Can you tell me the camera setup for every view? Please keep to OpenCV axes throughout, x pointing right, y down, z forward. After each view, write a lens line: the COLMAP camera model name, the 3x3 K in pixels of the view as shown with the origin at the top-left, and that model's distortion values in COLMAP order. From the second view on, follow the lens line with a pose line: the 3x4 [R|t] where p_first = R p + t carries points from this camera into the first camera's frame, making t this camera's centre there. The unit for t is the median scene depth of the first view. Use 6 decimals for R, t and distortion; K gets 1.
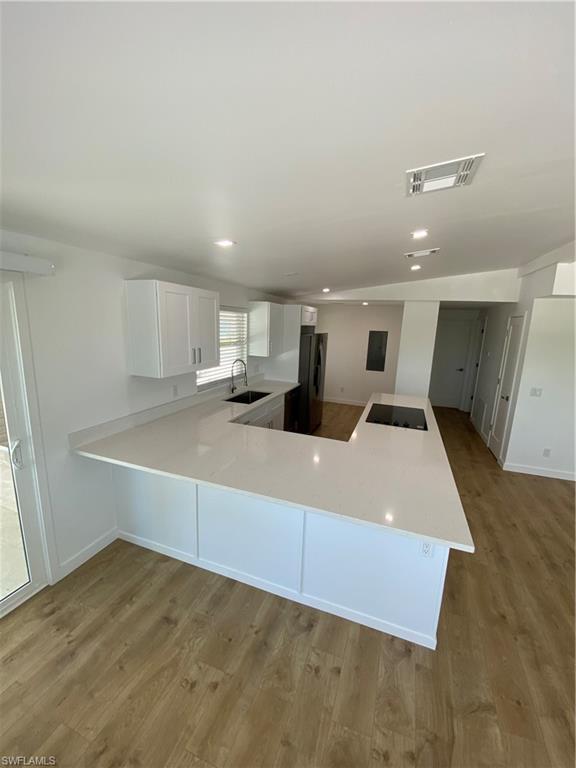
lens RADIAL K [[309.6, 0, 288.0], [0, 309.6, 384.0], [0, 0, 1]] dist [0.000949, -0.013898]
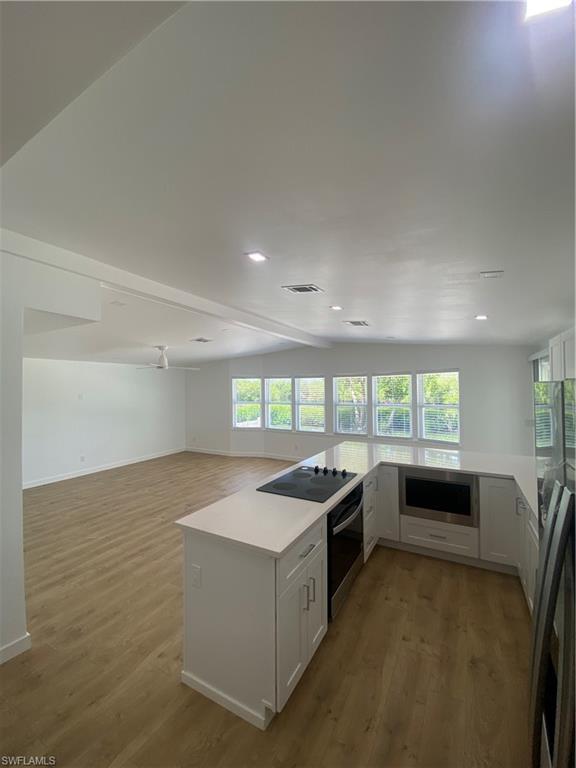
lens RADIAL K [[316.3, 0, 288.0], [0, 316.3, 384.0], [0, 0, 1]] dist [0.001231, -0.000119]
pose [[-0.987326, -0.028267, 0.156169, 0.627749], [0.000008, 0.984003, 0.178153, -0.548641], [-0.158707, 0.175896, -0.971531, 3.516073]]
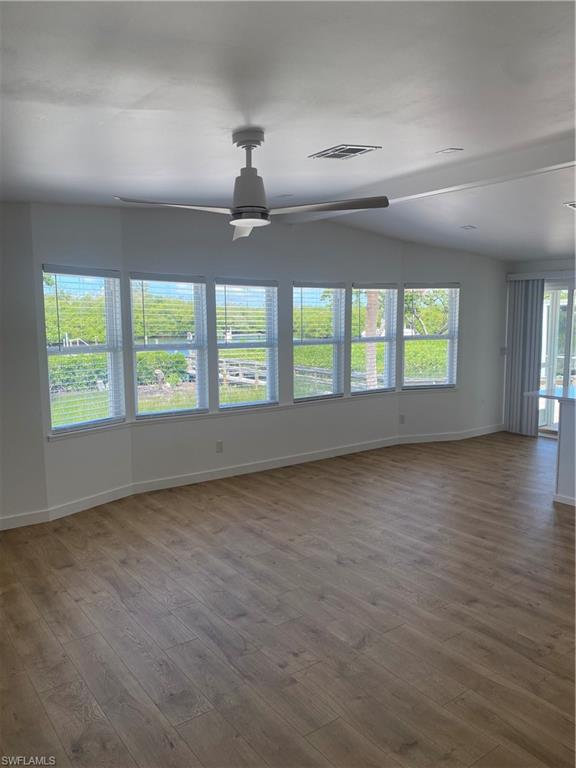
lens RADIAL K [[579.7, 0, 288.0], [0, 579.7, 384.0], [0, 0, 1]] dist [-0.010348, -0.009179]
pose [[-0.544298, 0.066498, -0.836252, 3.966539], [-0.175232, 0.965850, 0.190858, 0.009193], [0.820386, 0.250422, -0.514058, 1.398691]]
